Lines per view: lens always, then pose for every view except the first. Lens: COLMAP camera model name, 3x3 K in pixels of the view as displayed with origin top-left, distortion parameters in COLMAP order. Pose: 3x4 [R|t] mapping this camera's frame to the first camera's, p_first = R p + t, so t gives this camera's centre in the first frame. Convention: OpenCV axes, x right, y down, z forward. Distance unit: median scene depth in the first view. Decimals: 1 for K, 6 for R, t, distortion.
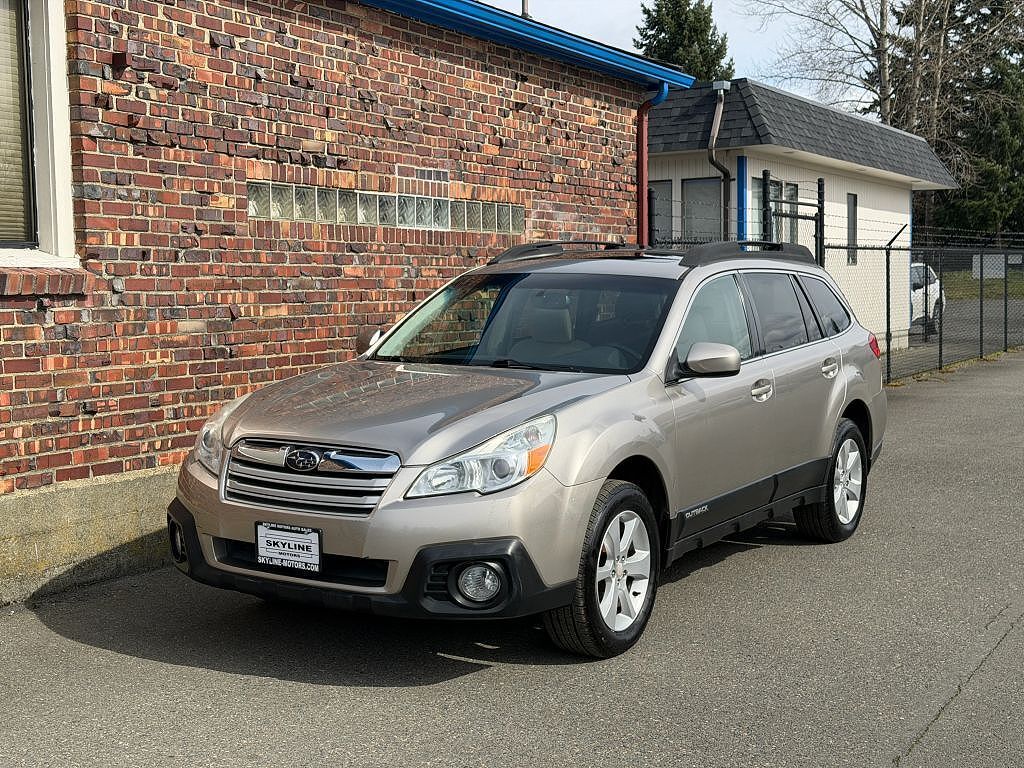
lens RADIAL K [[1454.6, 0, 512.0], [0, 1454.6, 384.0], [0, 0, 1]] dist [0.011476, 0.025059]
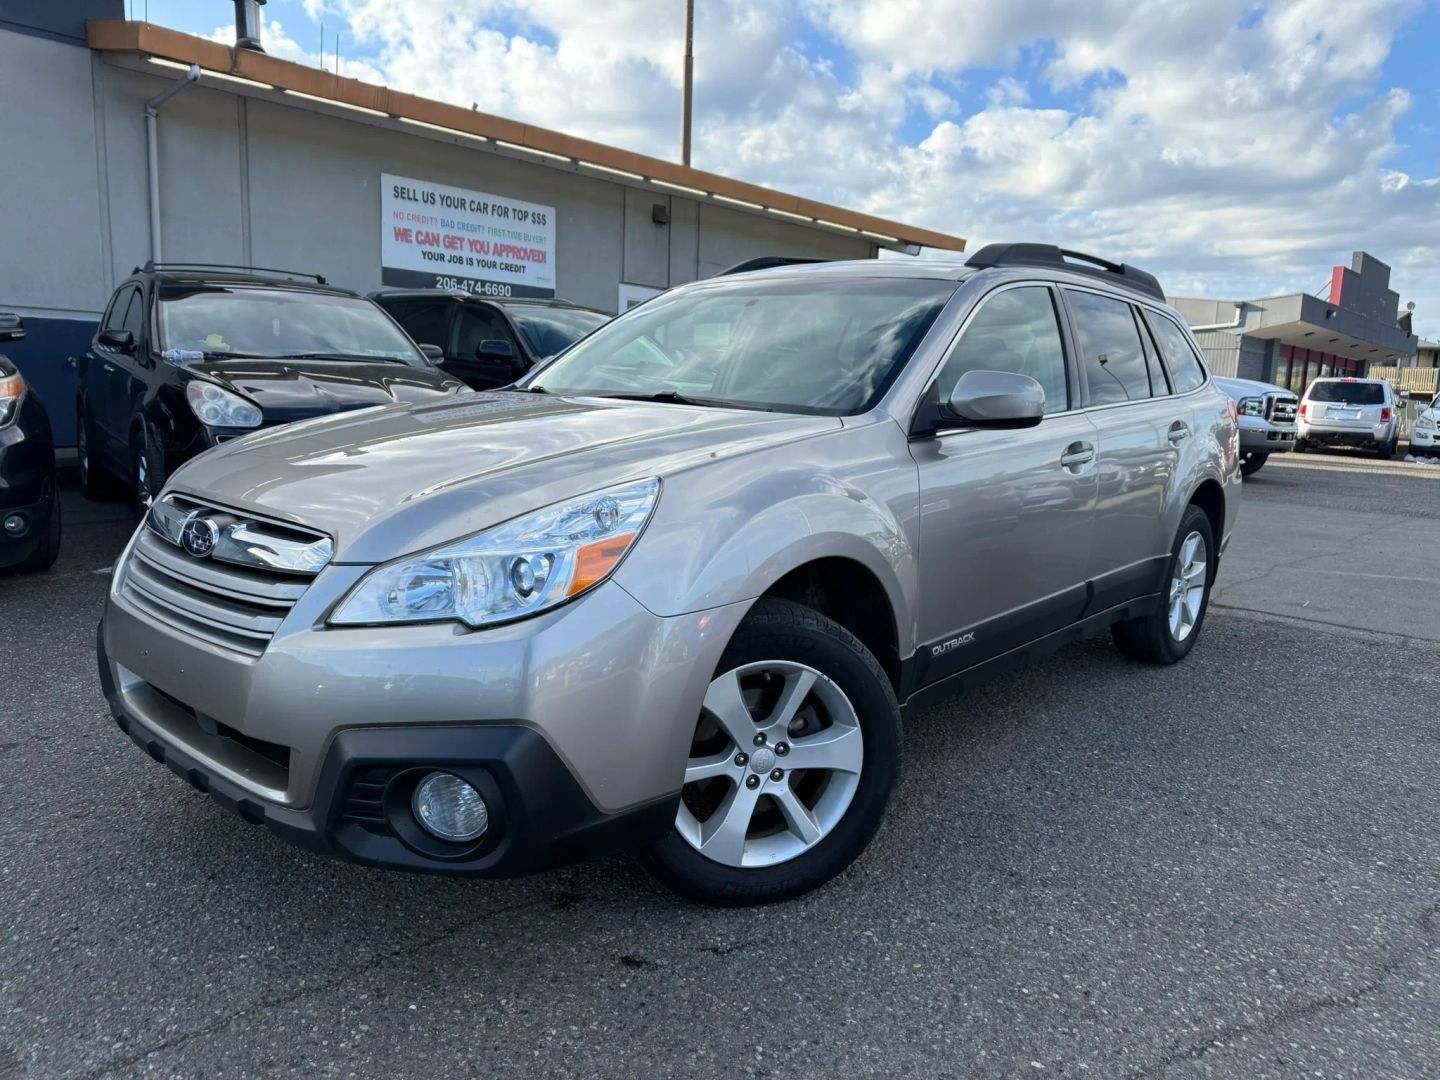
lens RADIAL K [[1032.6, 0, 720.0], [0, 1032.6, 540.0], [0, 0, 1]] dist [0.049390, 0.000512]
pose [[0.985371, 0.058199, -0.160177, 0.109851], [-0.045099, 0.995425, 0.084236, 0.011193], [0.164347, -0.075780, 0.983487, 0.622223]]
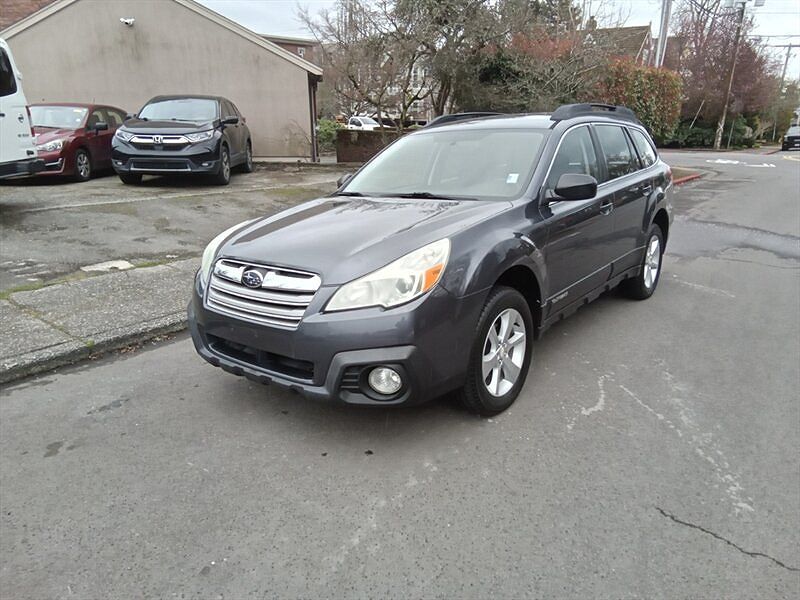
lens RADIAL K [[573.7, 0, 400.0], [0, 573.7, 300.0], [0, 0, 1]] dist [0.049390, 0.000512]
pose [[0.992663, -0.005745, -0.120779, 0.046525], [0.027056, 0.984098, 0.175556, -0.014370], [0.117849, -0.177536, 0.977033, 0.496122]]
